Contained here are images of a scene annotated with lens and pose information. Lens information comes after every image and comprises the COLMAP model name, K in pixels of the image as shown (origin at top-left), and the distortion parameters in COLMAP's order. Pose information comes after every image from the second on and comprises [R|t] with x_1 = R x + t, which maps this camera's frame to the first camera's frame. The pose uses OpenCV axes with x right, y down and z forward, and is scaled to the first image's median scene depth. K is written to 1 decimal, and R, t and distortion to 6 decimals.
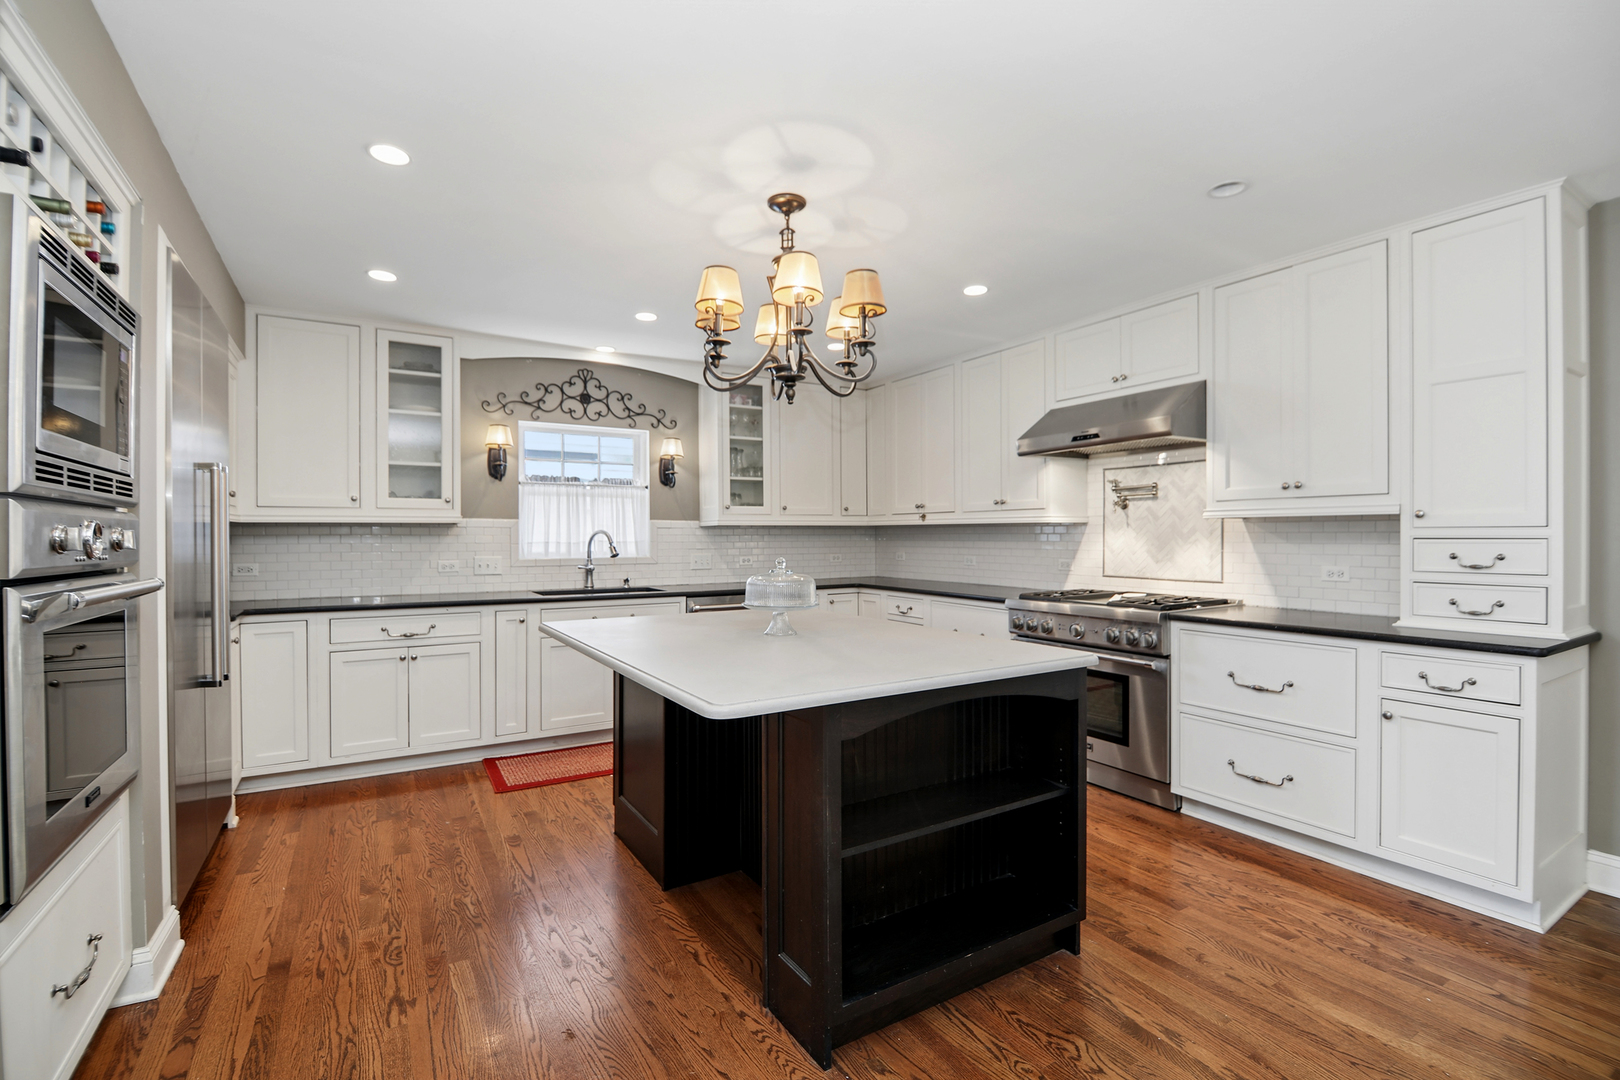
lens RADIAL K [[735.4, 0, 810.9], [0, 735.4, 542.1], [0, 0, 1]] dist [-0.003681, -0.008168]
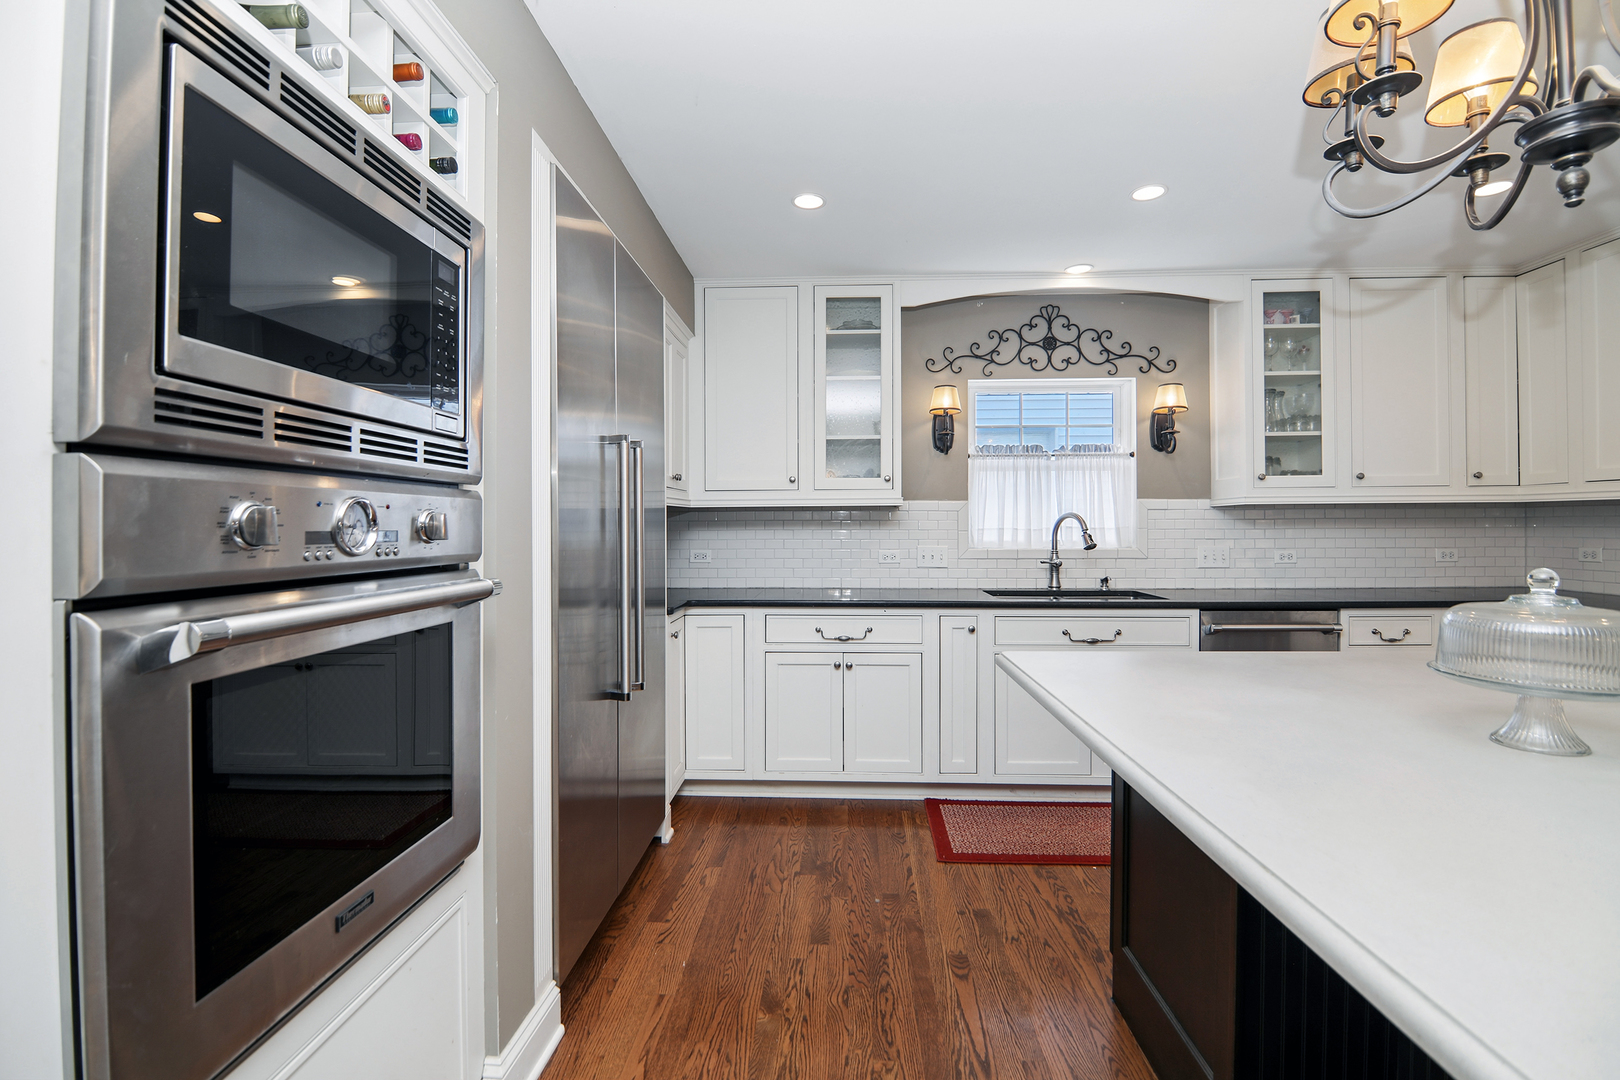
lens RADIAL K [[735.4, 0, 809.2], [0, 735.4, 526.1], [0, 0, 1]] dist [-0.003681, -0.008168]
pose [[0.830221, 0.000373, -0.557434, -0.130358], [-0.001591, 0.999997, -0.001700, -0.001521], [0.557432, 0.002298, 0.830220, 0.328747]]
